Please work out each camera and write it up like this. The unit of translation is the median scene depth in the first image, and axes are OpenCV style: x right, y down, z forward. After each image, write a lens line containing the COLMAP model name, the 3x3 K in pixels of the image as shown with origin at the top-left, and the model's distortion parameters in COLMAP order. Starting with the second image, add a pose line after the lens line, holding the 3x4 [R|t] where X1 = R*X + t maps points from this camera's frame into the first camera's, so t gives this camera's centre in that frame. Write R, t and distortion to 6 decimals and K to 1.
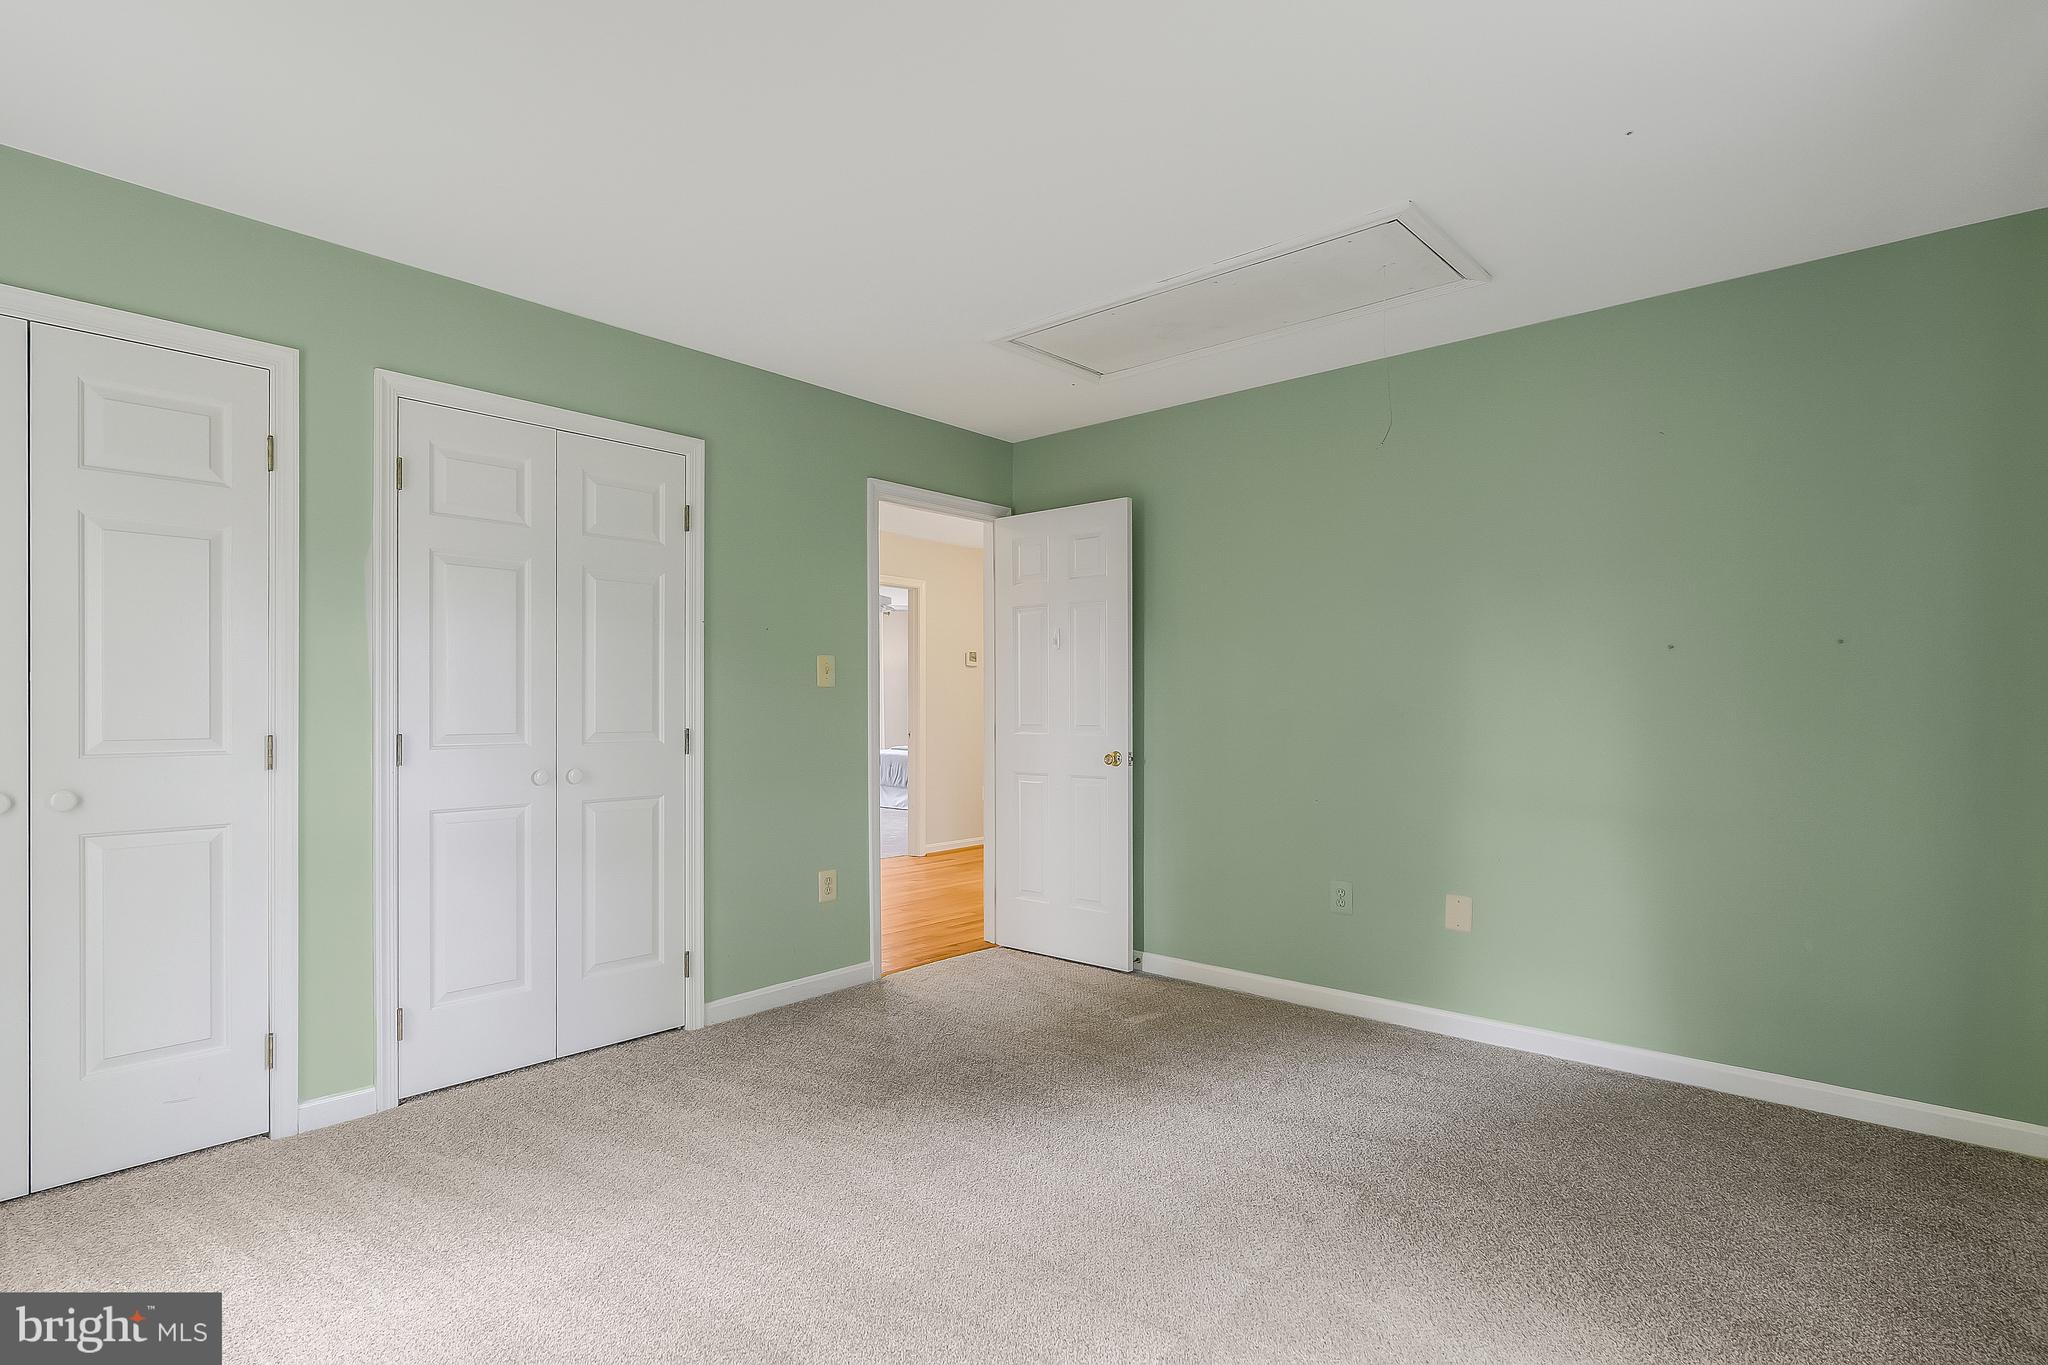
lens RADIAL K [[991.3, 0, 1027.6], [0, 991.3, 698.7], [0, 0, 1]] dist [0.001157, 0.000124]
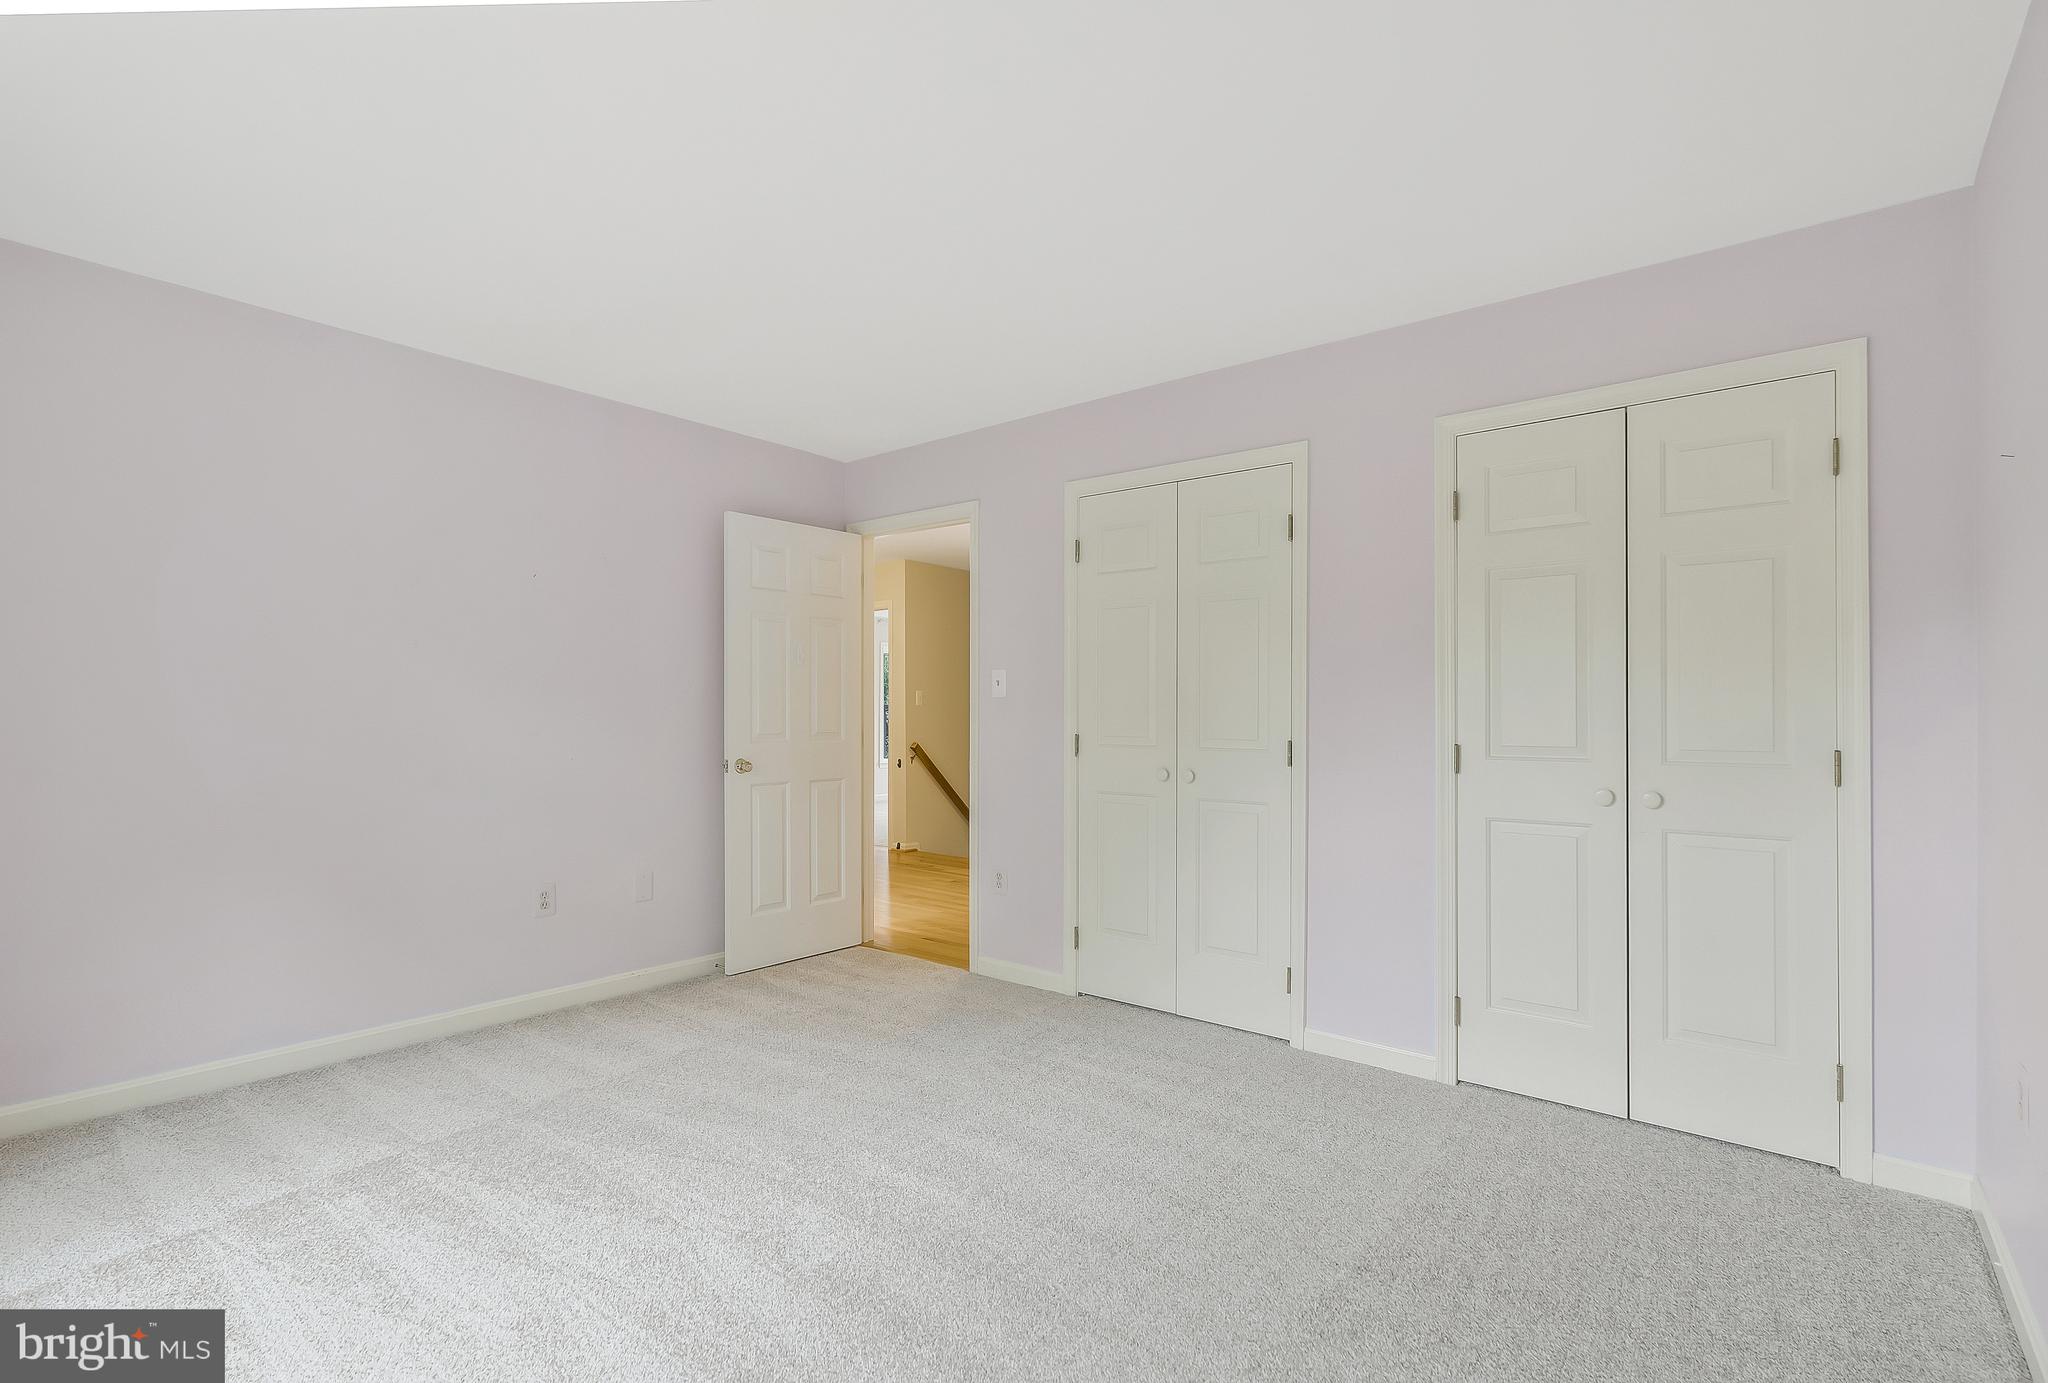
lens RADIAL K [[990.1, 0, 1015.3], [0, 990.1, 709.9], [0, 0, 1]] dist [0.003554, 0.000362]
pose [[0.032069, -0.005972, -0.999468, 0.440146], [0.002029, 0.999980, -0.005910, 0.004142], [0.999484, -0.001838, 0.032080, 0.483271]]
